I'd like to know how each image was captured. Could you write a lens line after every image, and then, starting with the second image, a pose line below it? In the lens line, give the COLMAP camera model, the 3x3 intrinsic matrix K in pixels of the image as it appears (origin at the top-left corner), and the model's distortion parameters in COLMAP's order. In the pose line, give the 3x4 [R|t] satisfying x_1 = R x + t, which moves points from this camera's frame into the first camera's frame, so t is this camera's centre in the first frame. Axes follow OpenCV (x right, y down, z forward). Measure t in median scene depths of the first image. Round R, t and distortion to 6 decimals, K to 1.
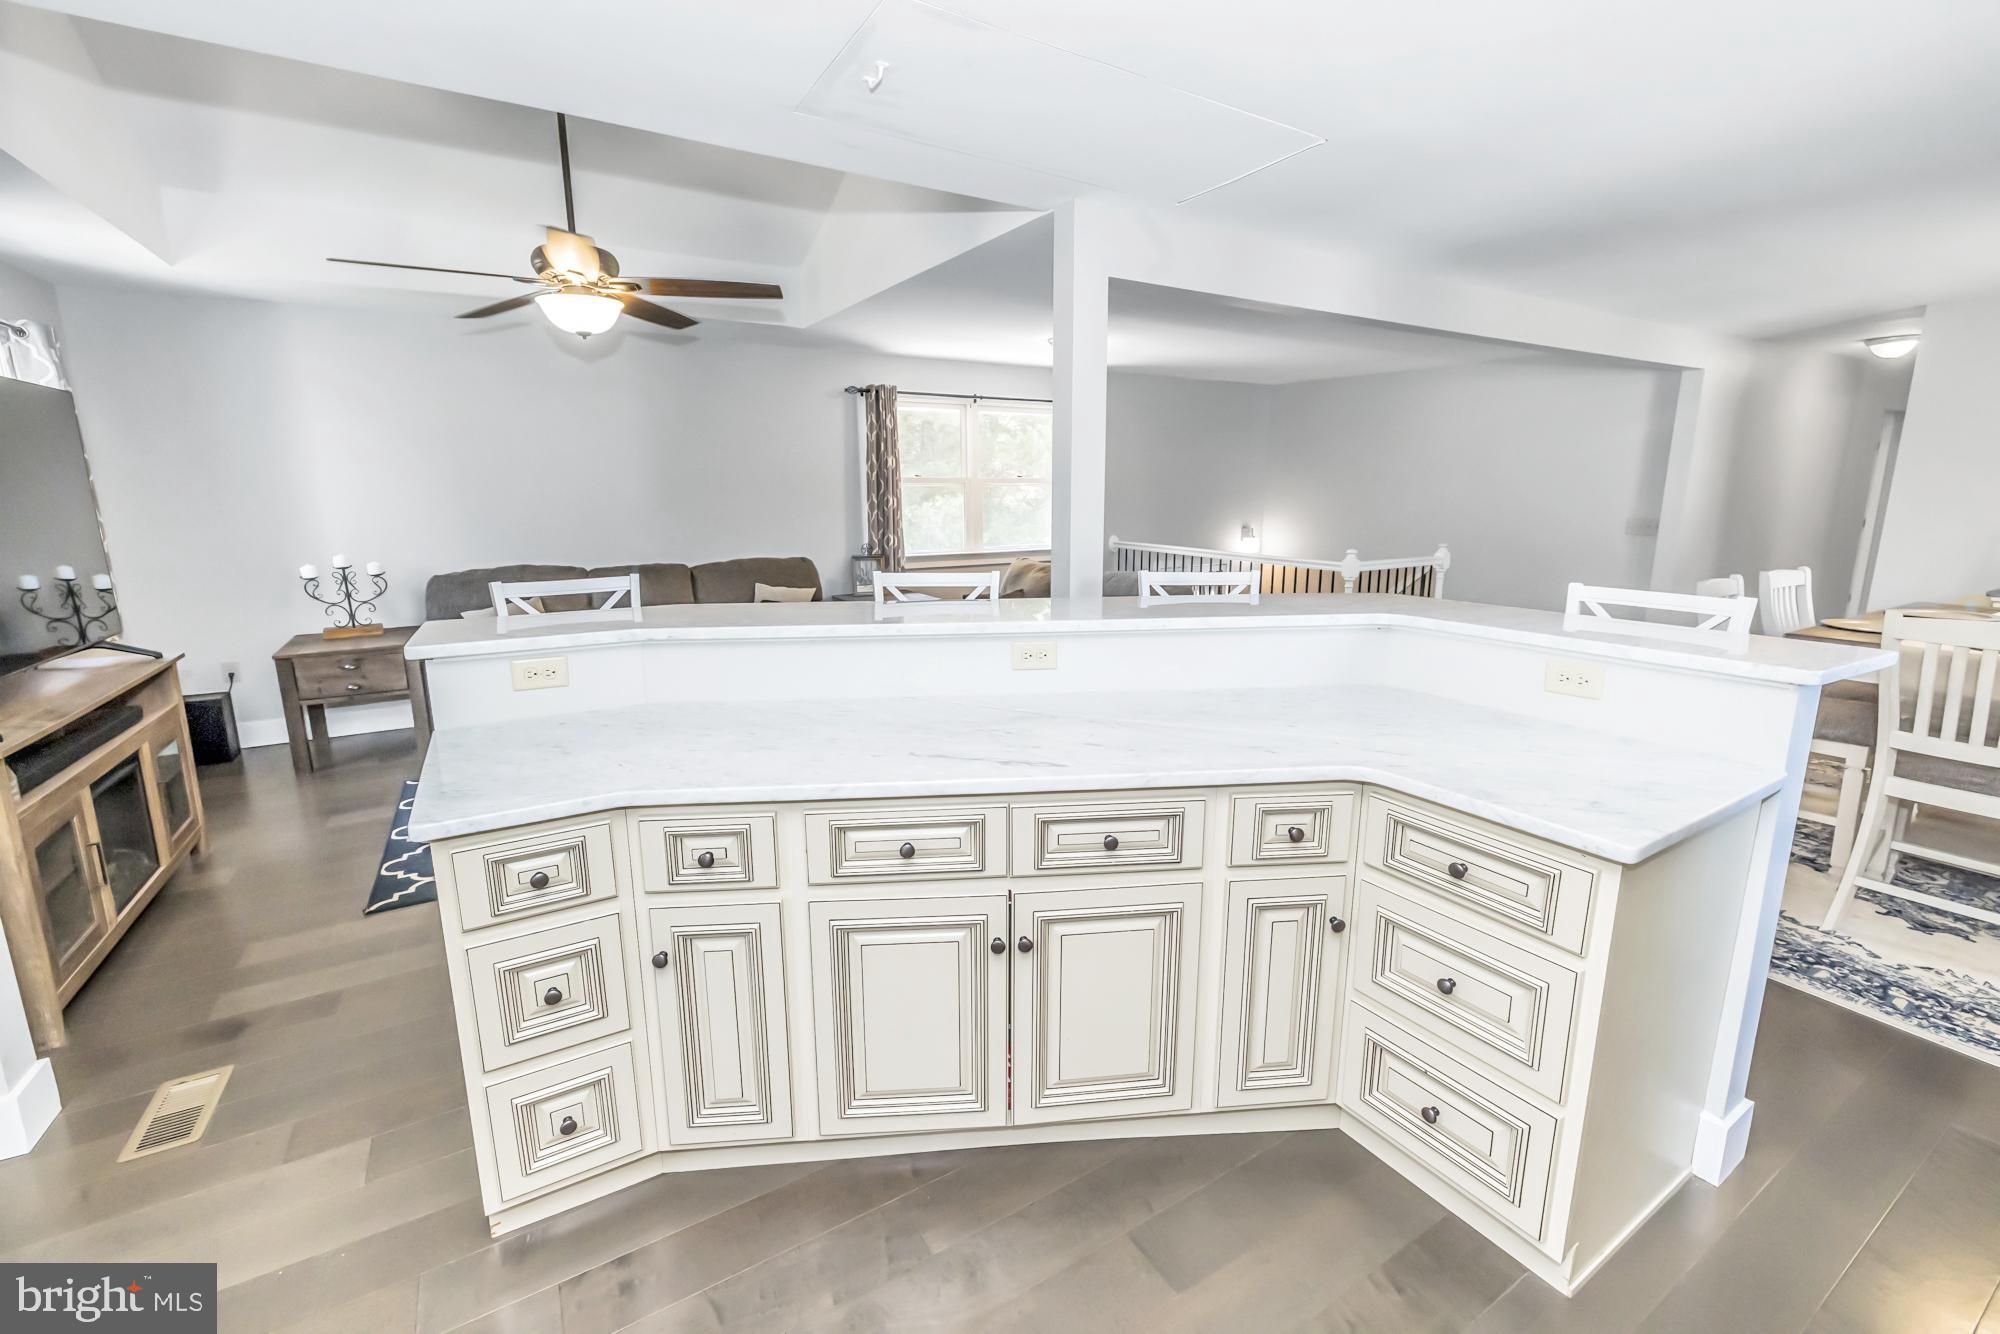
lens RADIAL K [[829.7, 0, 1002.5], [0, 829.7, 652.4], [0, 0, 1]] dist [0.000638, -0.000152]
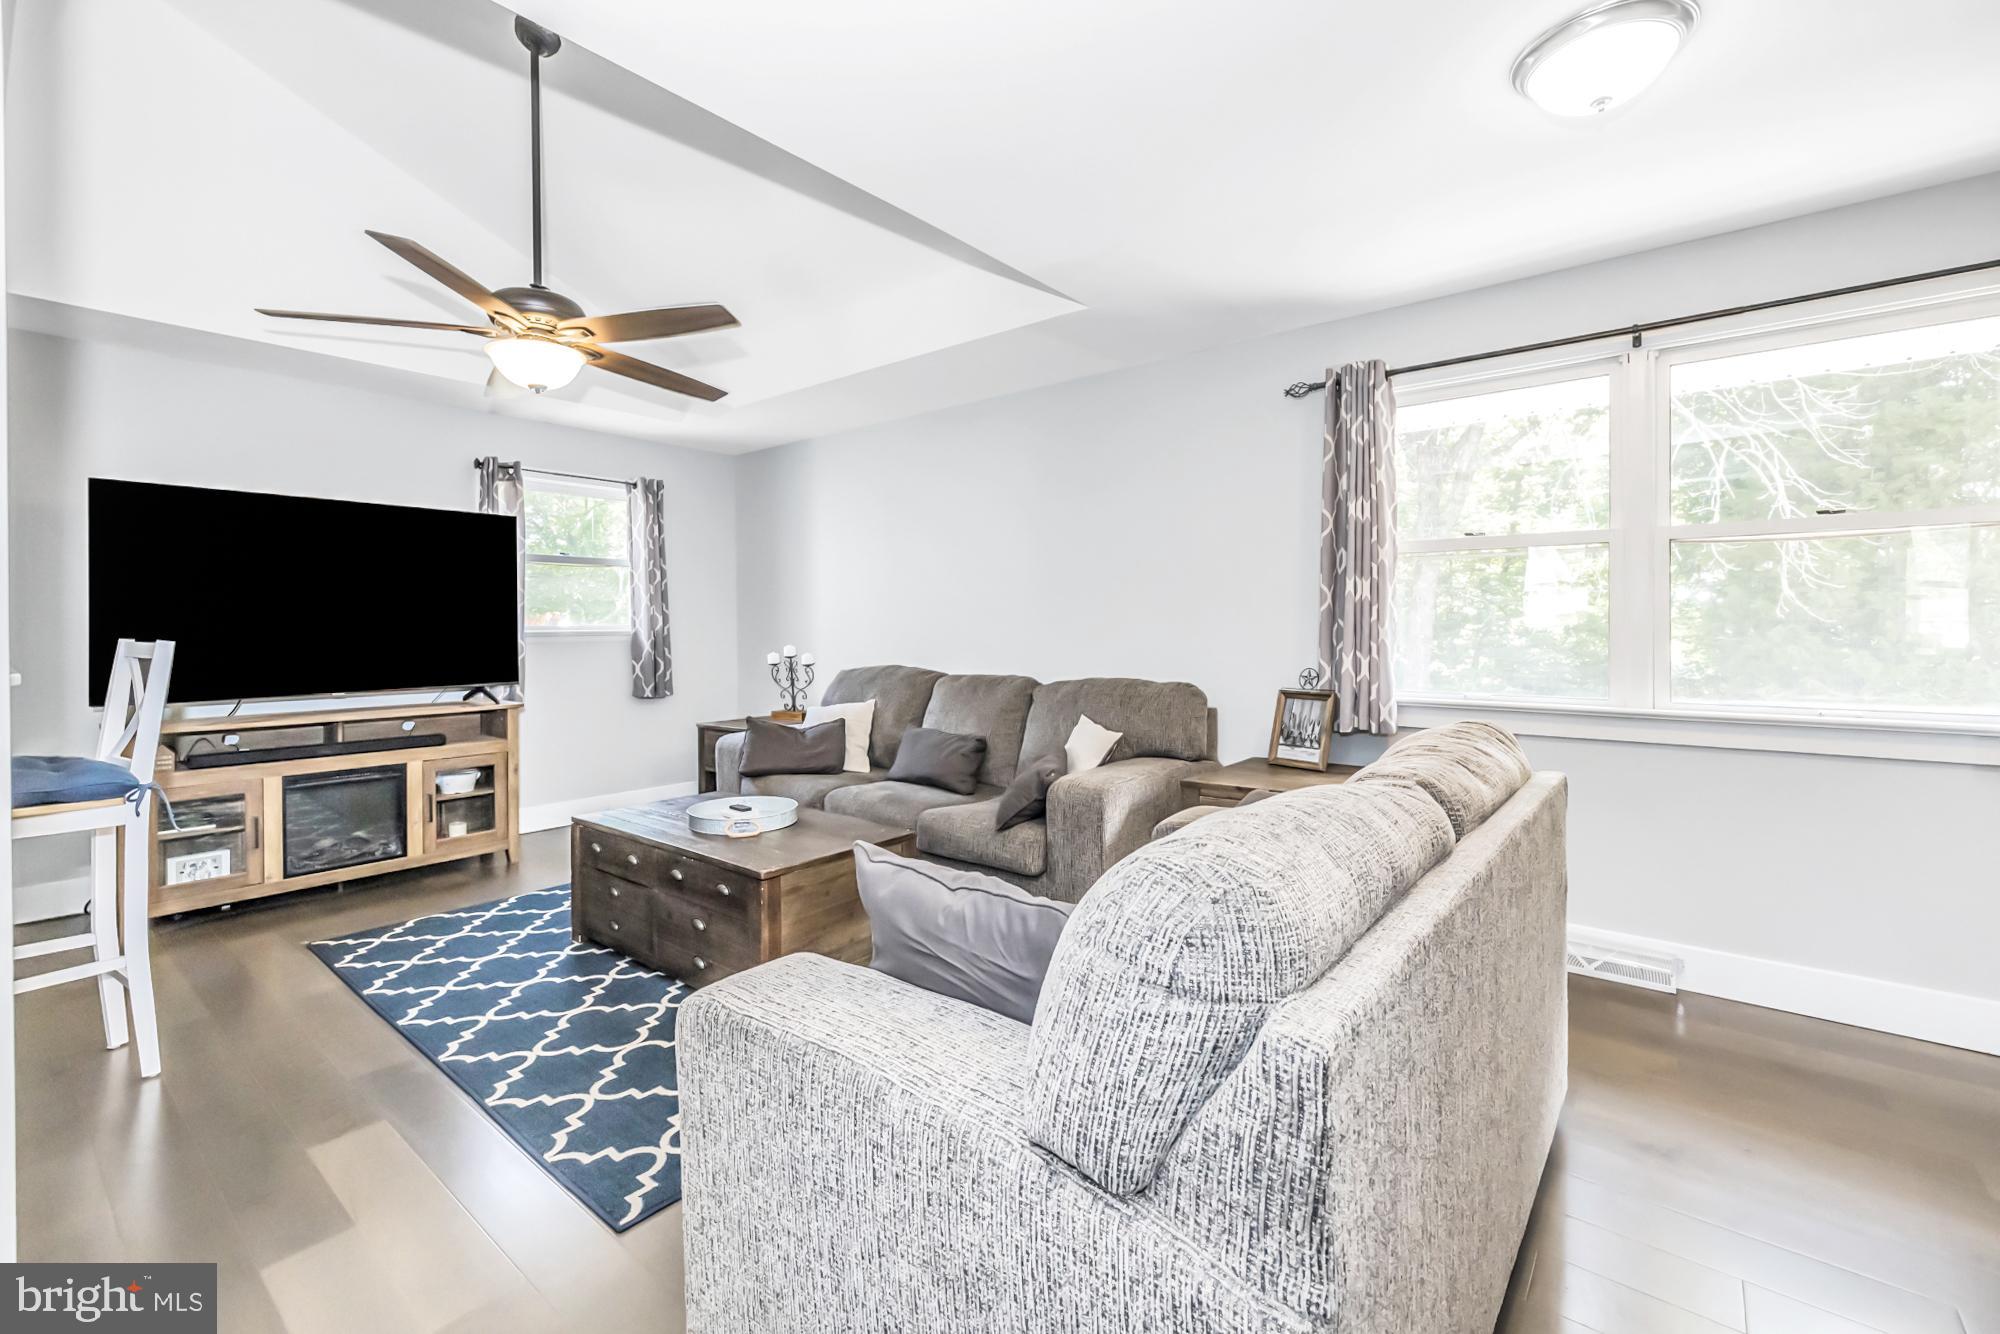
lens RADIAL K [[829.7, 0, 1002.5], [0, 829.7, 652.4], [0, 0, 1]] dist [0.000638, -0.000152]
pose [[0.334806, 0.036275, -0.941588, 0.274757], [-0.171527, 0.984910, -0.023046, -0.098380], [0.926544, 0.169224, 0.335976, 0.658563]]
